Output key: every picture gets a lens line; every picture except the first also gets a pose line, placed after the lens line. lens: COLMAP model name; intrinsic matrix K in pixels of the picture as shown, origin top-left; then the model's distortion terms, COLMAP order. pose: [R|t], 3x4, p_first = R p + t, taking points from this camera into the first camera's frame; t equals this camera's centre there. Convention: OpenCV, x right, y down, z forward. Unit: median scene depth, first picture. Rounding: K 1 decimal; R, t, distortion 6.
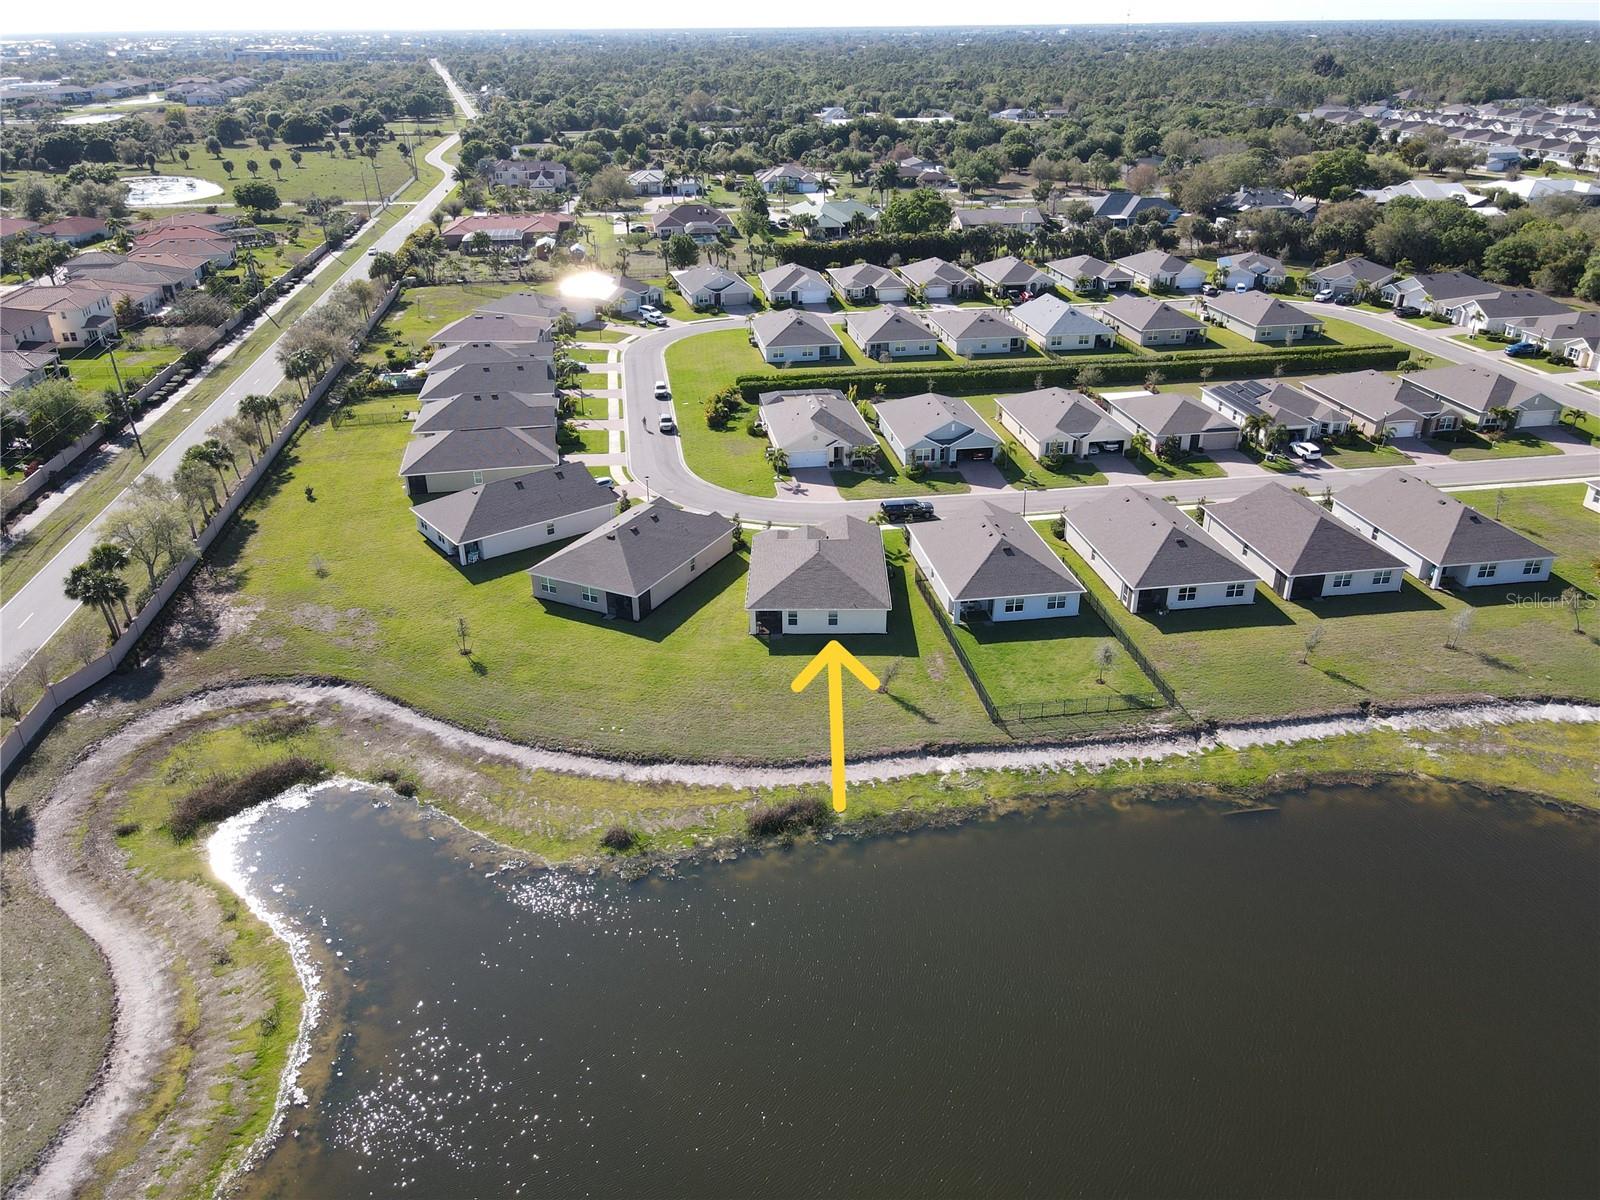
lens RADIAL K [[1163.6, 0, 800.0], [0, 1163.6, 600.0], [0, 0, 1]] dist [0.014752, 0.010024]
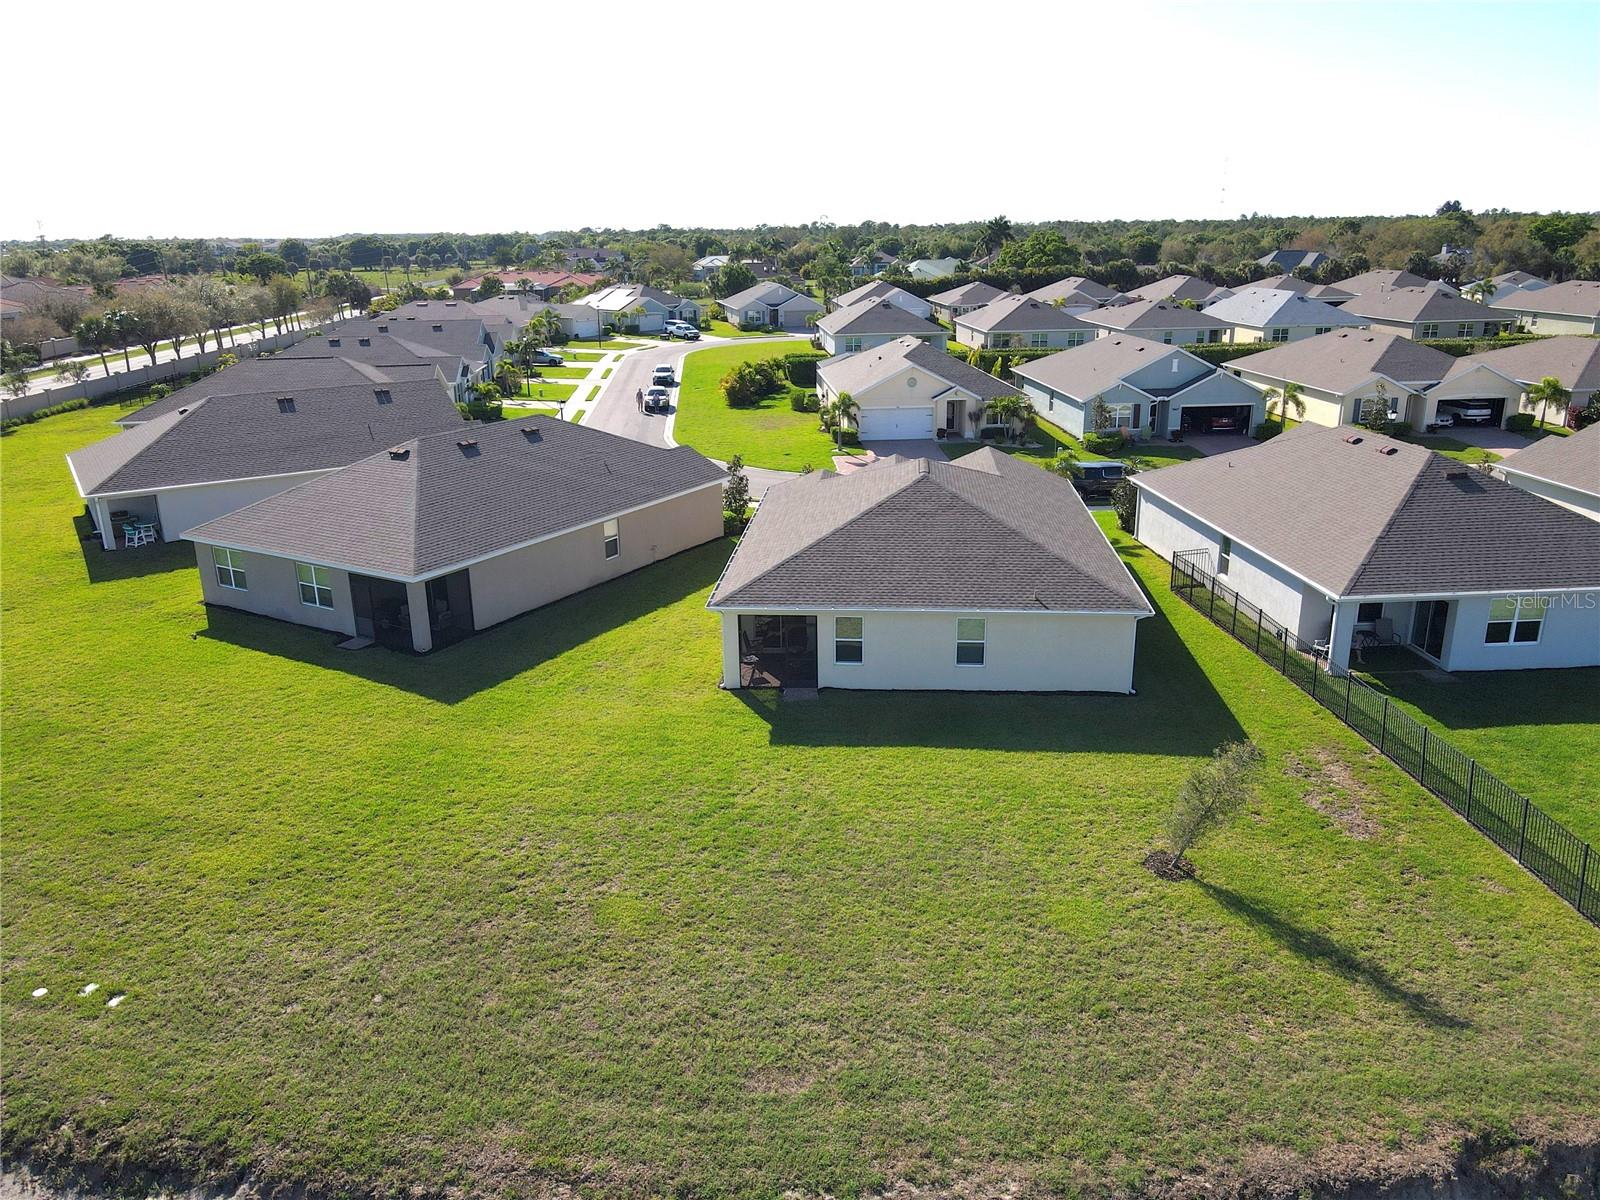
lens RADIAL K [[1163.6, 0, 800.0], [0, 1163.6, 600.0], [0, 0, 1]] dist [0.014752, 0.010024]
pose [[0.997143, 0.014301, -0.074164, 0.004264], [-0.025349, 0.988323, -0.150250, 0.053111], [0.071150, 0.151701, 0.985862, 0.644979]]
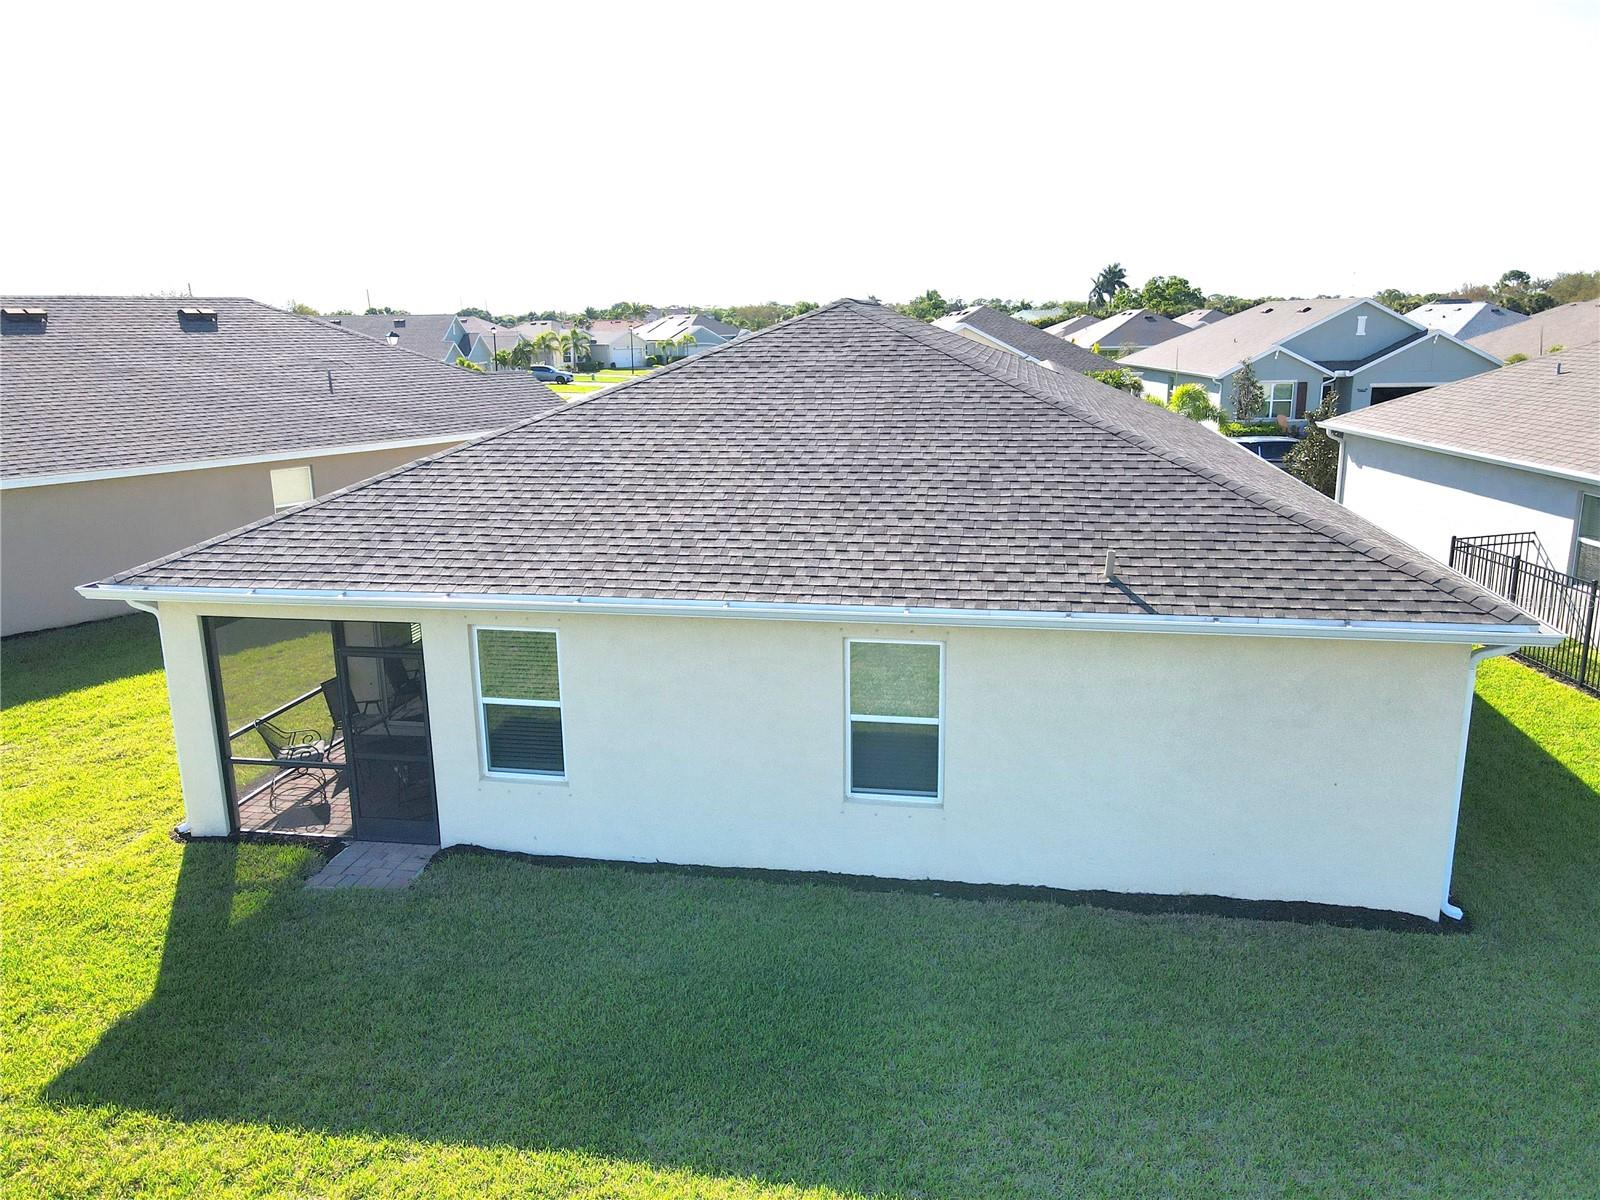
lens RADIAL K [[1163.6, 0, 800.0], [0, 1163.6, 600.0], [0, 0, 1]] dist [0.014752, 0.010024]
pose [[0.985041, 0.031331, -0.169446, 0.036054], [-0.068154, 0.973987, -0.216111, 0.026972], [0.158268, 0.224427, 0.961553, 0.868558]]
